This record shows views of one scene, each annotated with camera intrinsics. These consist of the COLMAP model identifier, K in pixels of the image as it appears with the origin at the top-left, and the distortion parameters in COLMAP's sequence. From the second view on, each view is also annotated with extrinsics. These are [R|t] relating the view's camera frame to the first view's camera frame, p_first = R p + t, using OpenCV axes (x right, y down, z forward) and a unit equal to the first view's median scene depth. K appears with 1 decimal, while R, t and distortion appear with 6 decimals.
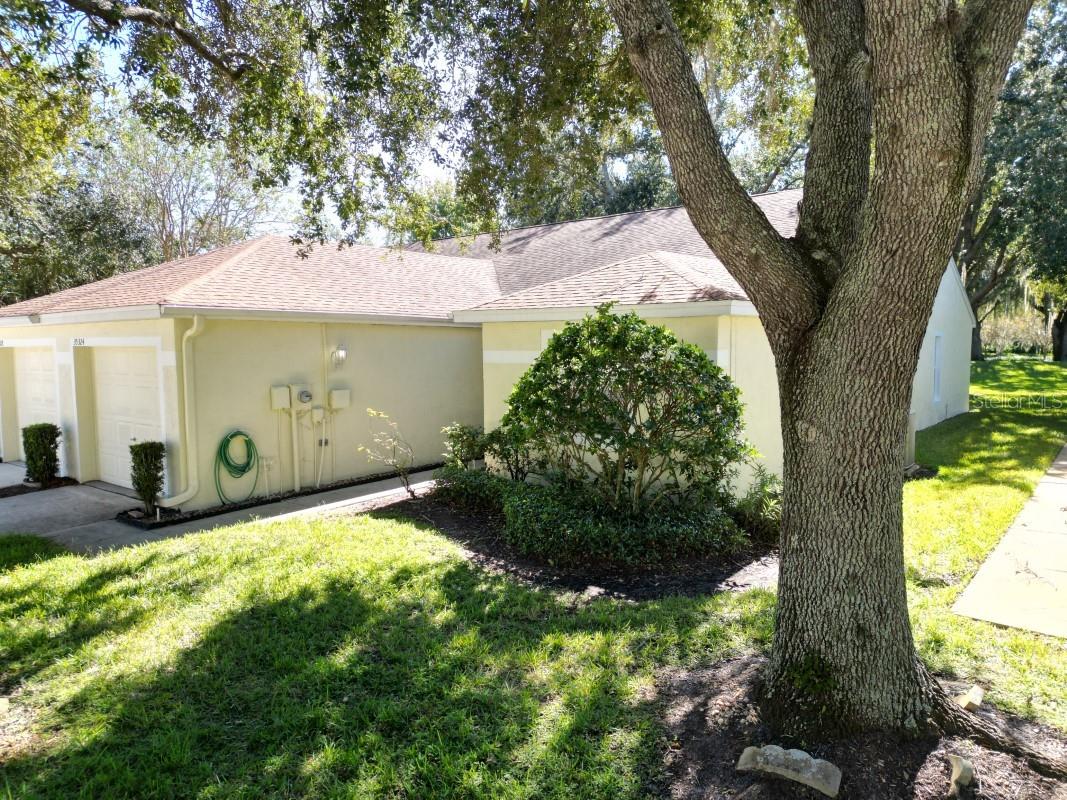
lens RADIAL K [[737.7, 0, 532.3], [0, 737.7, 387.1], [0, 0, 1]] dist [0.034983, -0.004294]
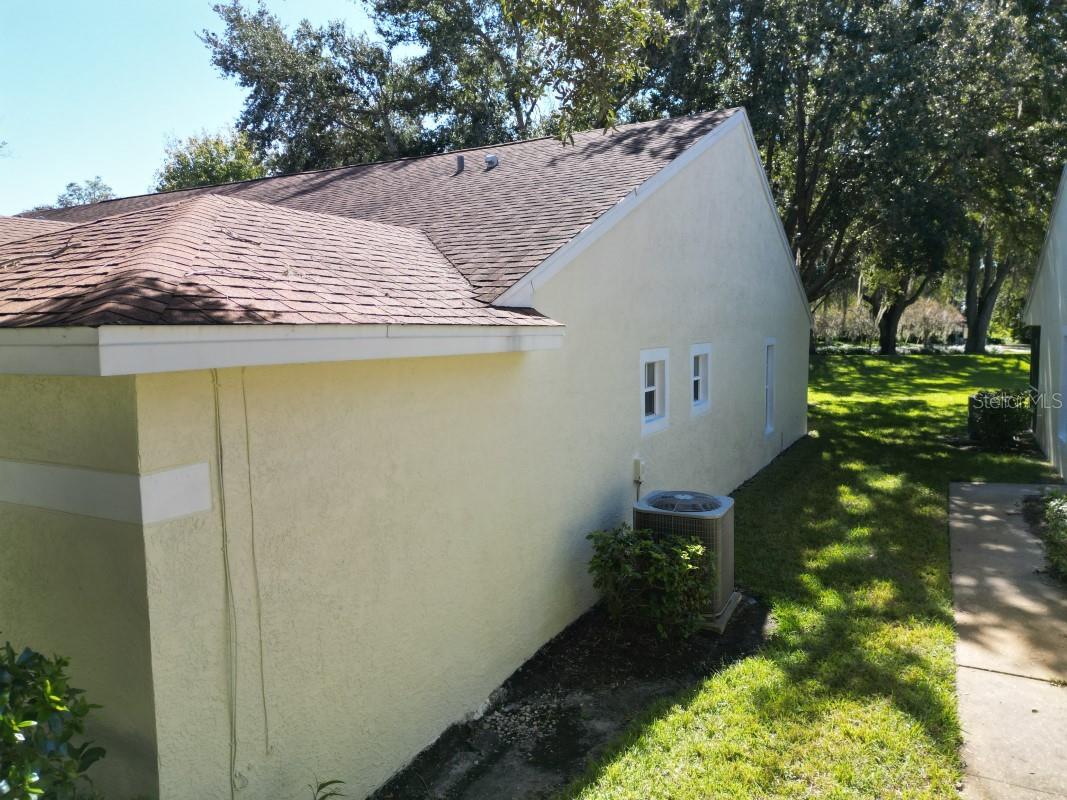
lens RADIAL K [[743.9, 0, 531.7], [0, 743.9, 399.0], [0, 0, 1]] dist [0.096274, -0.103830]
pose [[0.982086, -0.018786, 0.187493, 0.170660], [0.011799, 0.999196, 0.038309, -0.046164], [-0.188062, -0.035410, 0.981519, 0.306766]]
